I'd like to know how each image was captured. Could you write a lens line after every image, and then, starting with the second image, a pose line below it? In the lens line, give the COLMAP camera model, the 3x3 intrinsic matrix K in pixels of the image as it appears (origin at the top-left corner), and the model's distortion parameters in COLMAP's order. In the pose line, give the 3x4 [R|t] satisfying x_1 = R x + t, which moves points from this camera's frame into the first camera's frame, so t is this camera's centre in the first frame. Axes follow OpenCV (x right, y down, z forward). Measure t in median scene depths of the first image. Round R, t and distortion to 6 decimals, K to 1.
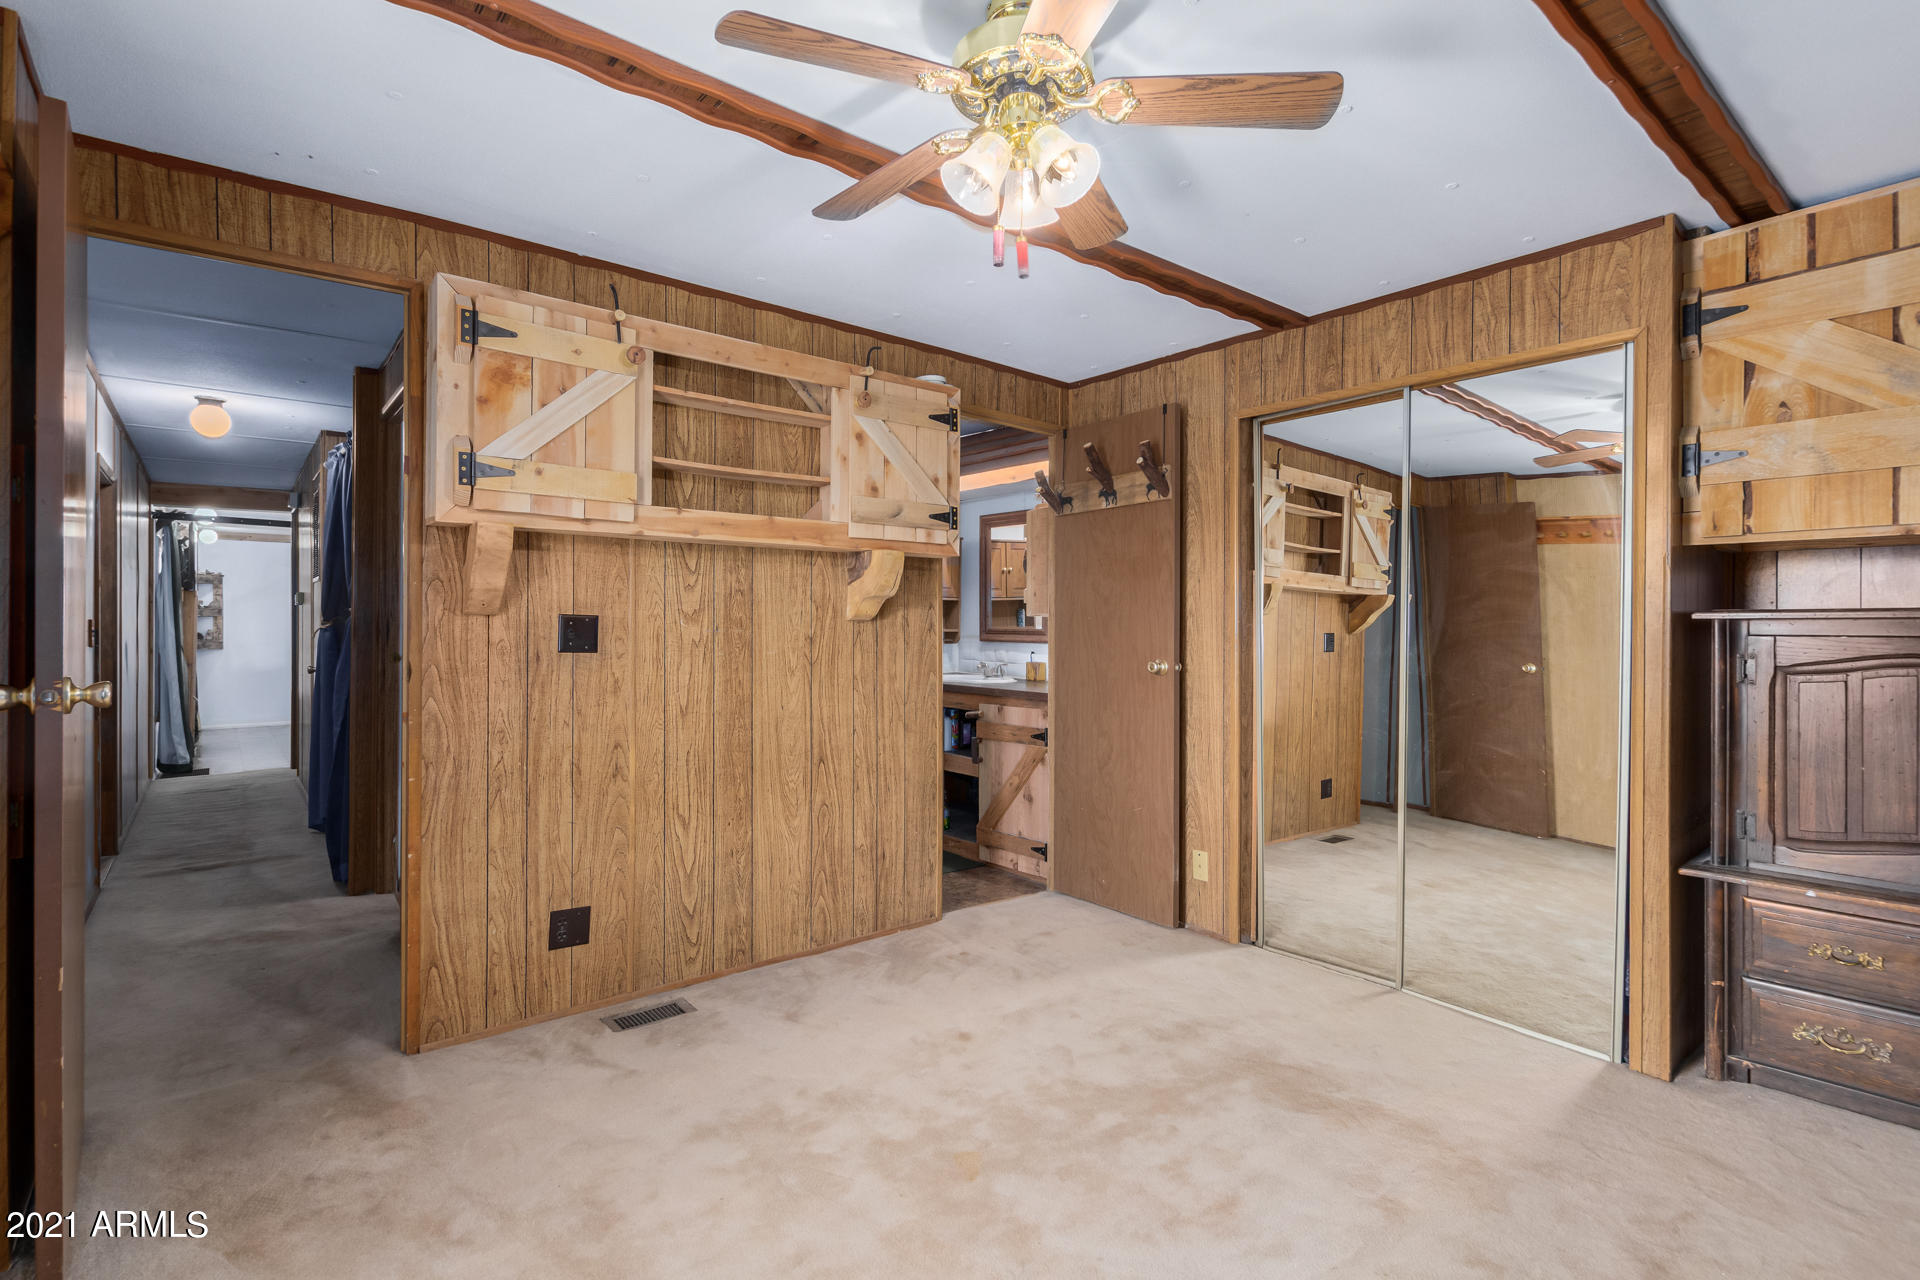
lens RADIAL K [[909.4, 0, 956.7], [0, 909.4, 639.6], [0, 0, 1]] dist [-0.003936, -0.000525]
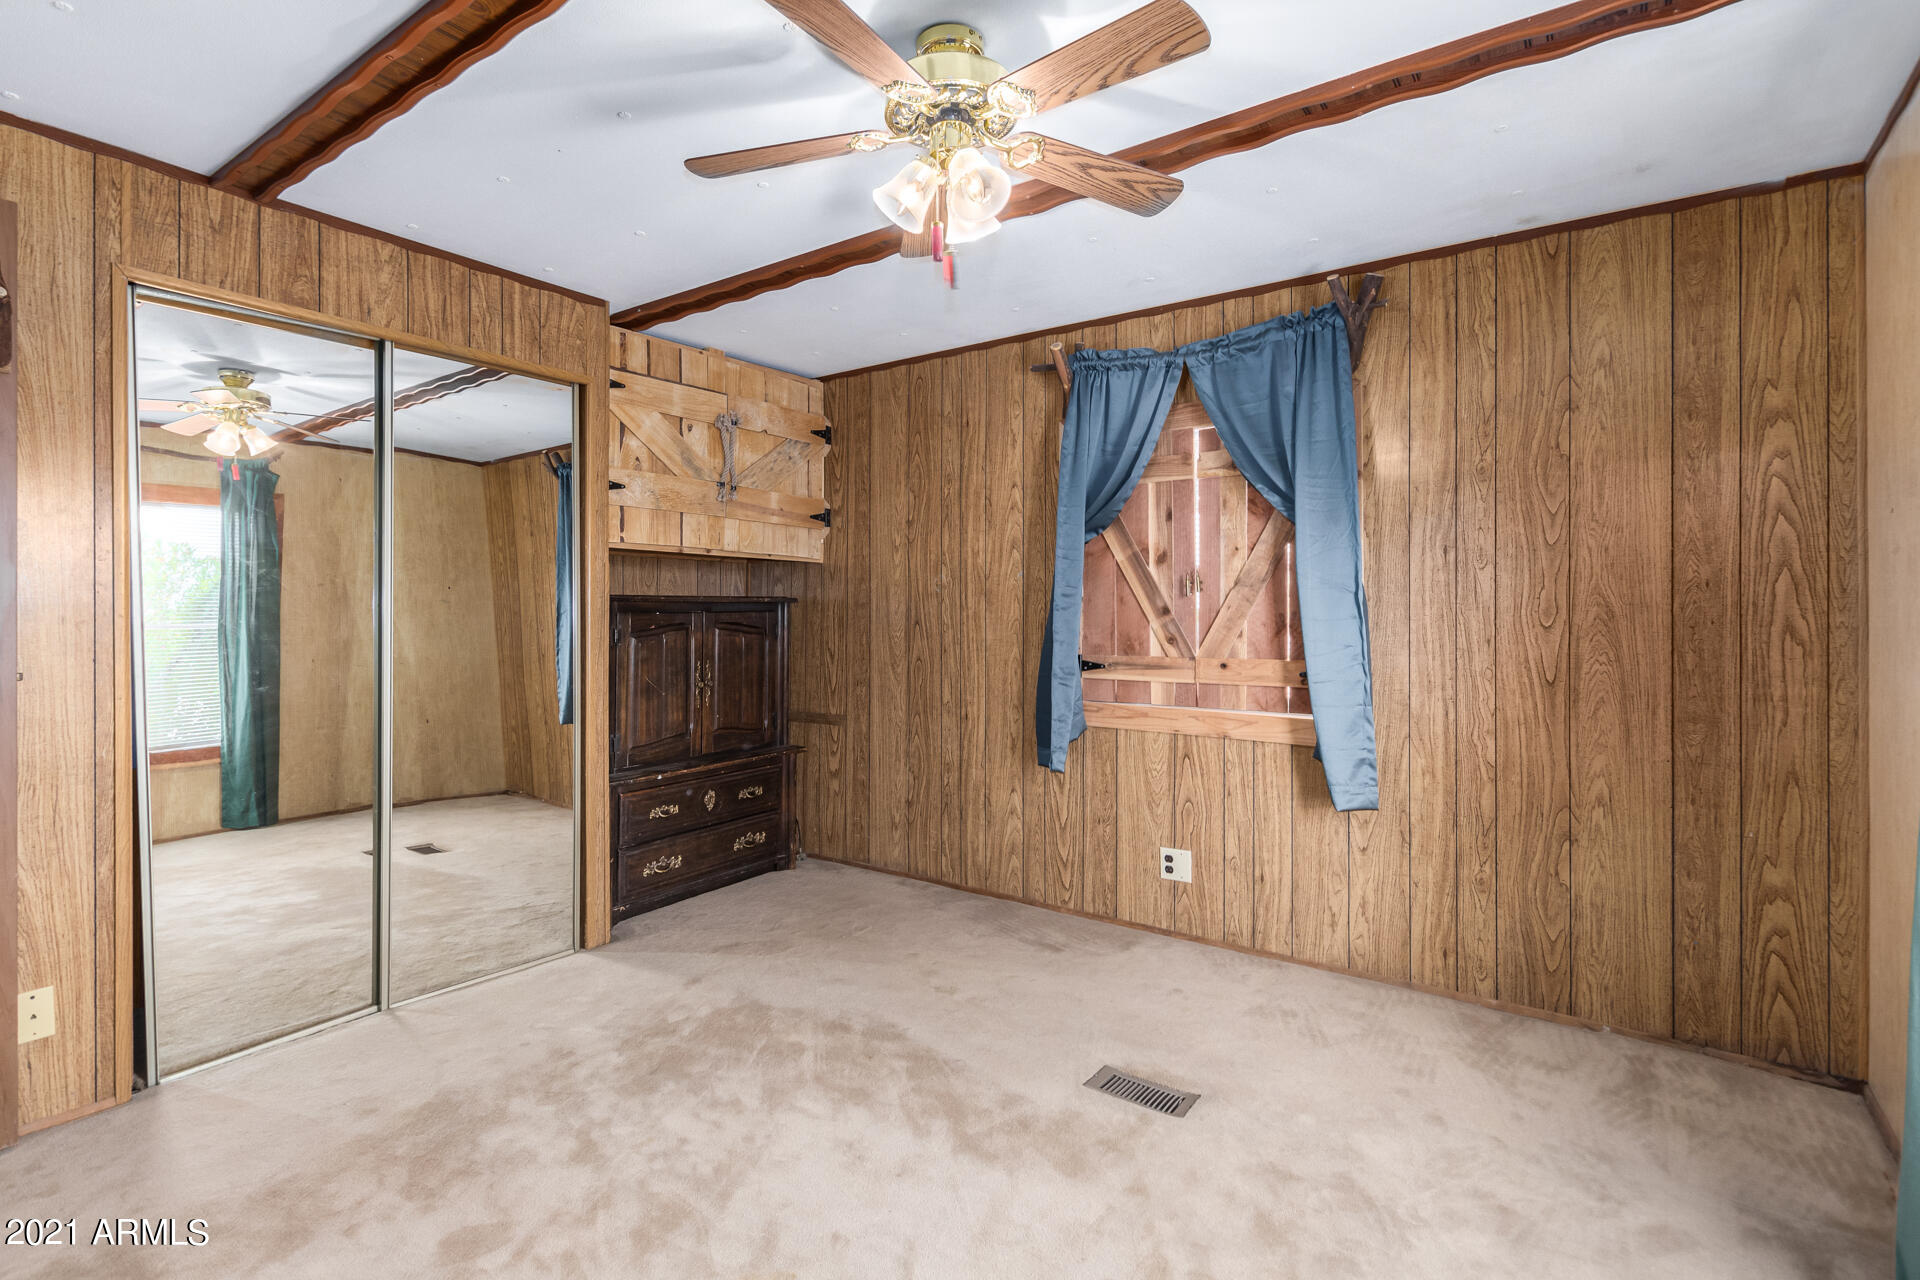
lens RADIAL K [[909.4, 0, 940.9], [0, 909.4, 603.2], [0, 0, 1]] dist [-0.003936, -0.000525]
pose [[-0.263120, 0.003273, 0.964758, -0.572021], [0.009226, 0.999957, -0.000876, -0.010532], [-0.964719, 0.008670, -0.263139, 0.769762]]
